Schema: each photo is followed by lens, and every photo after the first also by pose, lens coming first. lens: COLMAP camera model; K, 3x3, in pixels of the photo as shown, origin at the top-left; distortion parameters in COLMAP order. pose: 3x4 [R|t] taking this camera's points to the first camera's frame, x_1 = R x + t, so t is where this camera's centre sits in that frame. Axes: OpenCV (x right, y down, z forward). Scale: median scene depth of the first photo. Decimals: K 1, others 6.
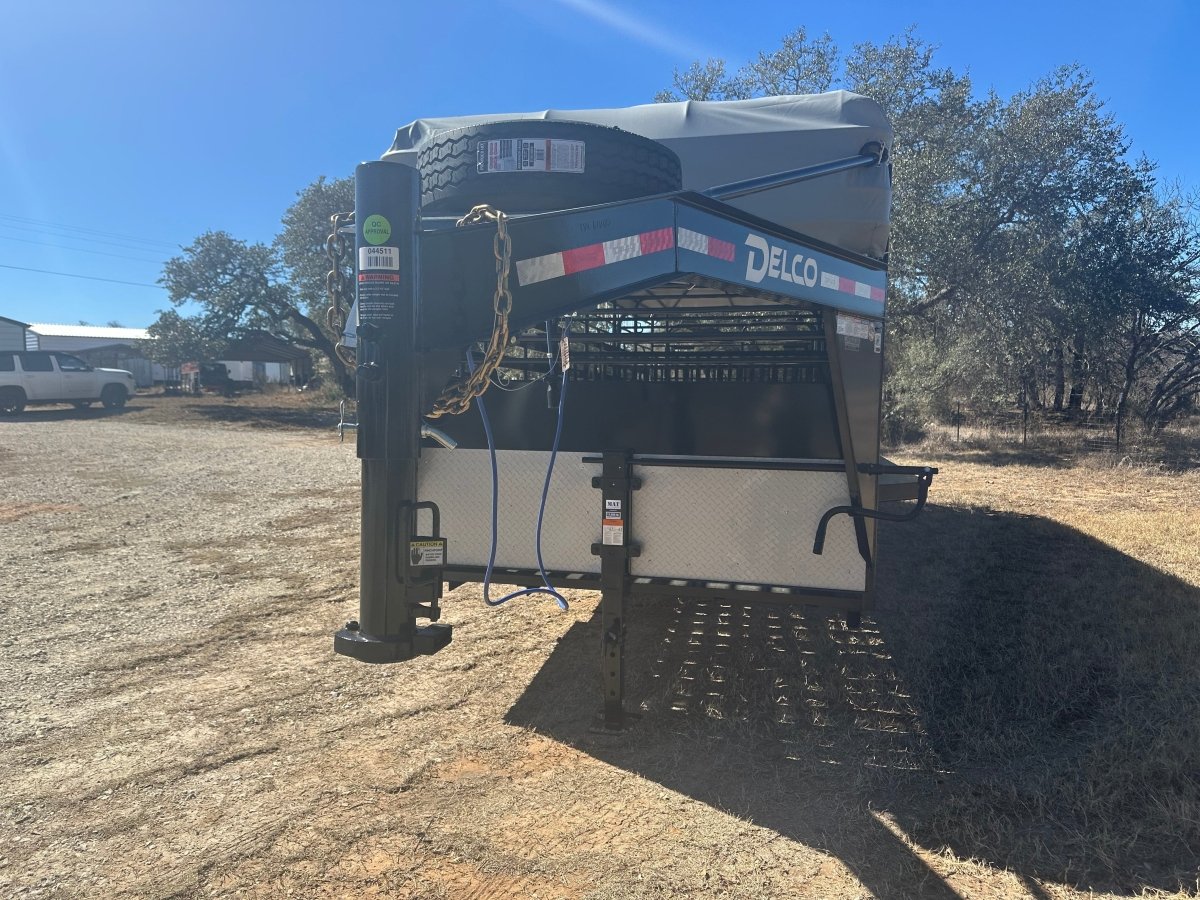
lens RADIAL K [[851.6, 0, 604.8], [0, 851.6, 451.1], [0, 0, 1]] dist [0.061280, -0.109068]
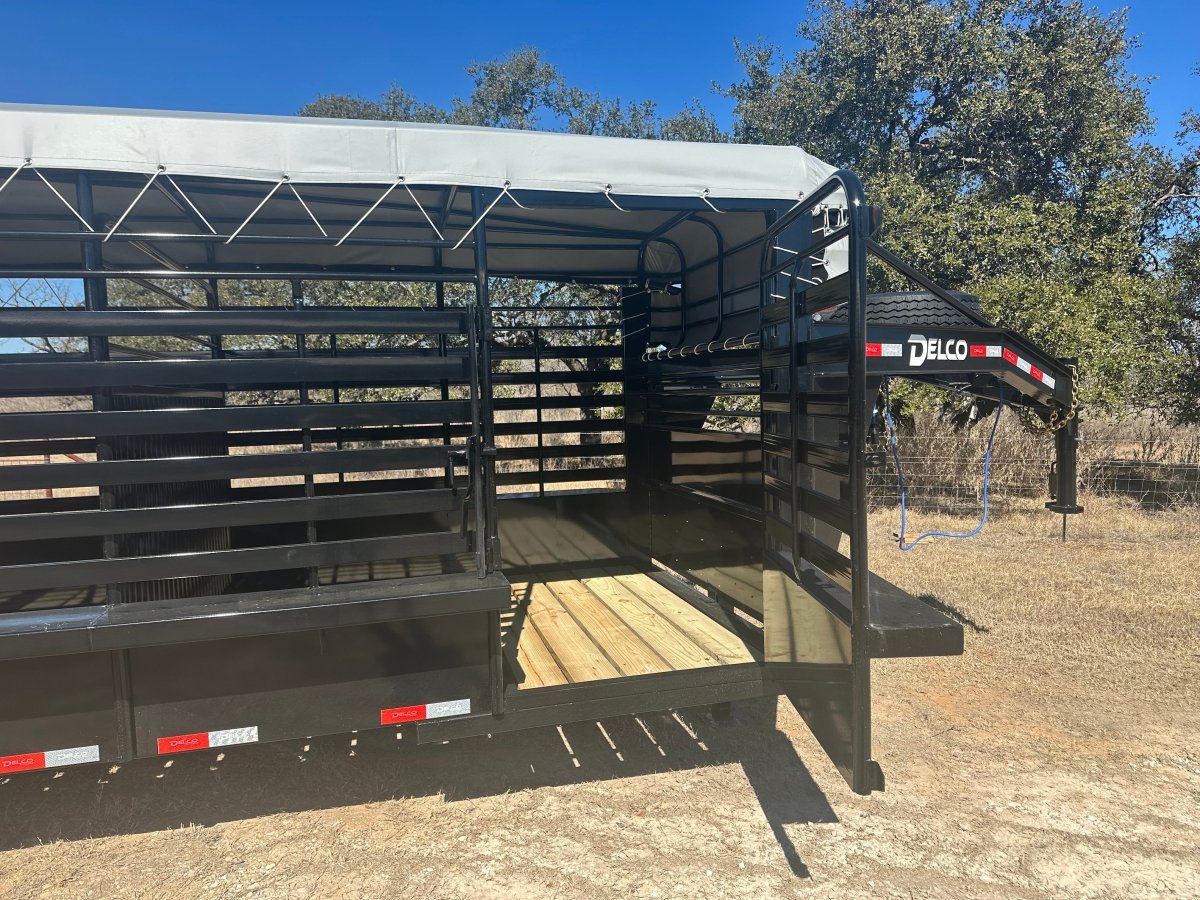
lens RADIAL K [[848.6, 0, 602.1], [0, 848.6, 448.0], [0, 0, 1]] dist [0.001882, -0.000630]
pose [[-0.476756, -0.054836, 0.877324, -1.018424], [0.080909, 0.991078, 0.105914, -0.211213], [-0.875304, 0.121479, -0.468066, 1.834394]]
